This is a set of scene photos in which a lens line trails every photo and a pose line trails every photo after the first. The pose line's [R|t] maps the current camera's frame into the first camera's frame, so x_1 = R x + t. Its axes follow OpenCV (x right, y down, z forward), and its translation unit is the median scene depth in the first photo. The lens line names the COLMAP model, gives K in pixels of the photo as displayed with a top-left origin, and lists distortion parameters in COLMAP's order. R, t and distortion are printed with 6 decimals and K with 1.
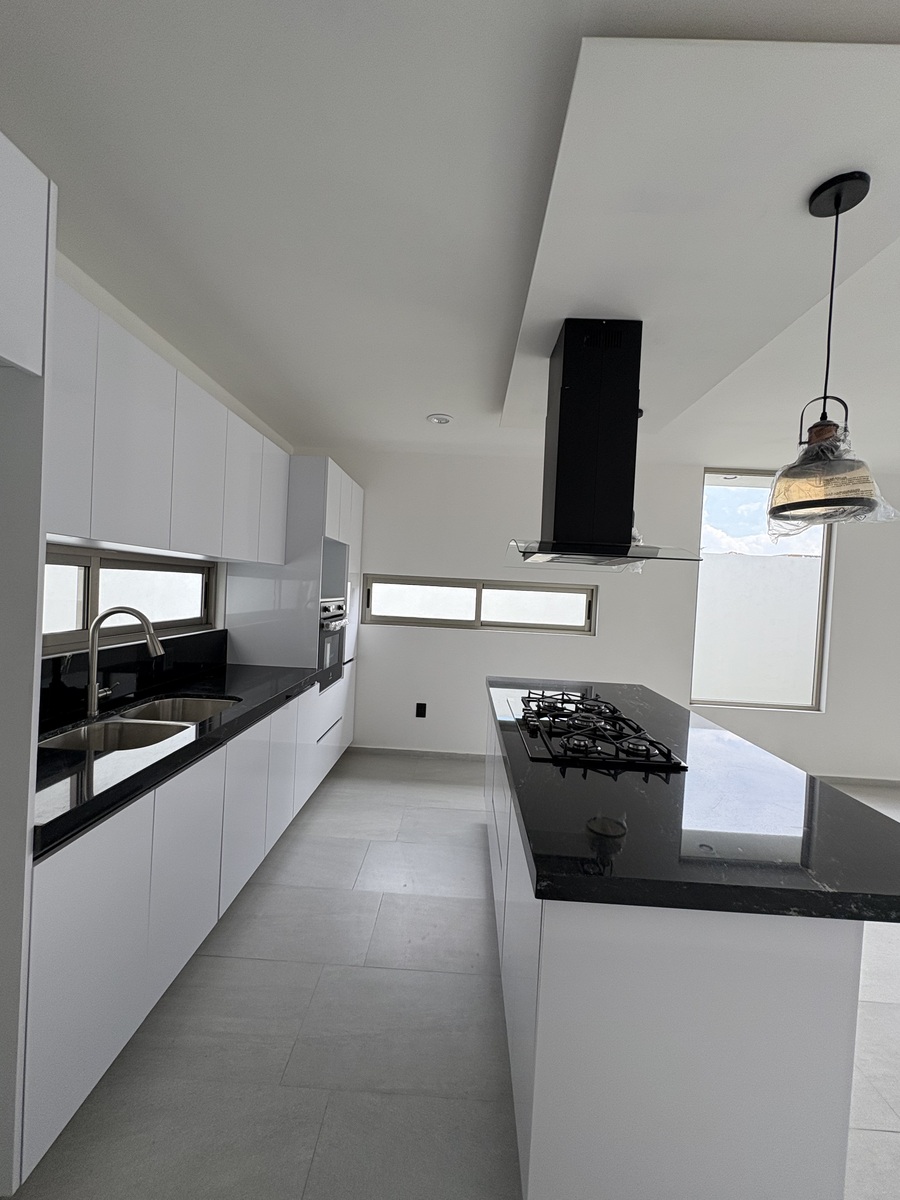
lens RADIAL K [[477.1, 0, 452.4], [0, 477.1, 598.3], [0, 0, 1]] dist [0.000987, -0.000336]
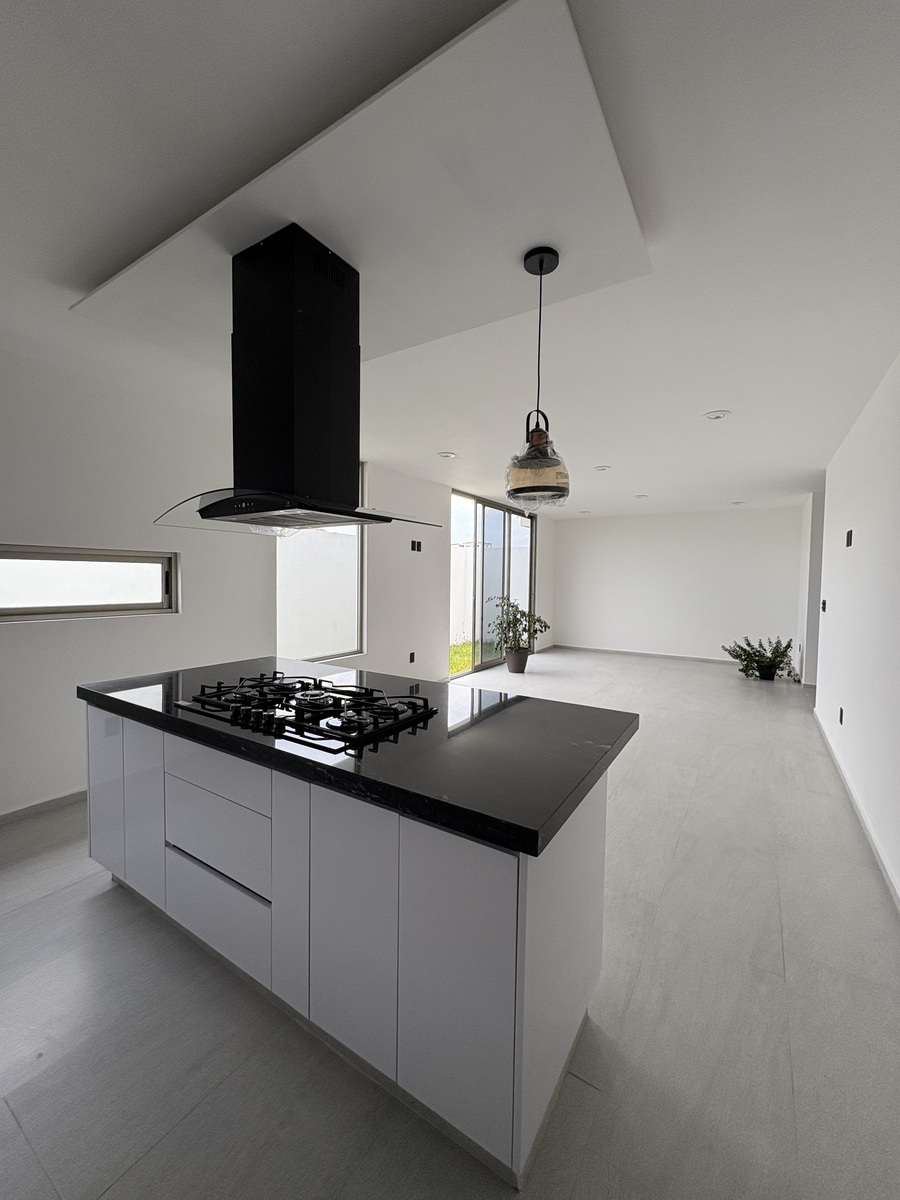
lens RADIAL K [[477.1, 0, 452.4], [0, 477.1, 598.3], [0, 0, 1]] dist [0.000987, -0.000336]
pose [[0.518265, -0.082118, 0.851269, -0.389508], [0.028305, 0.996481, 0.078894, 0.000220], [-0.854752, -0.016793, 0.518765, 0.345023]]
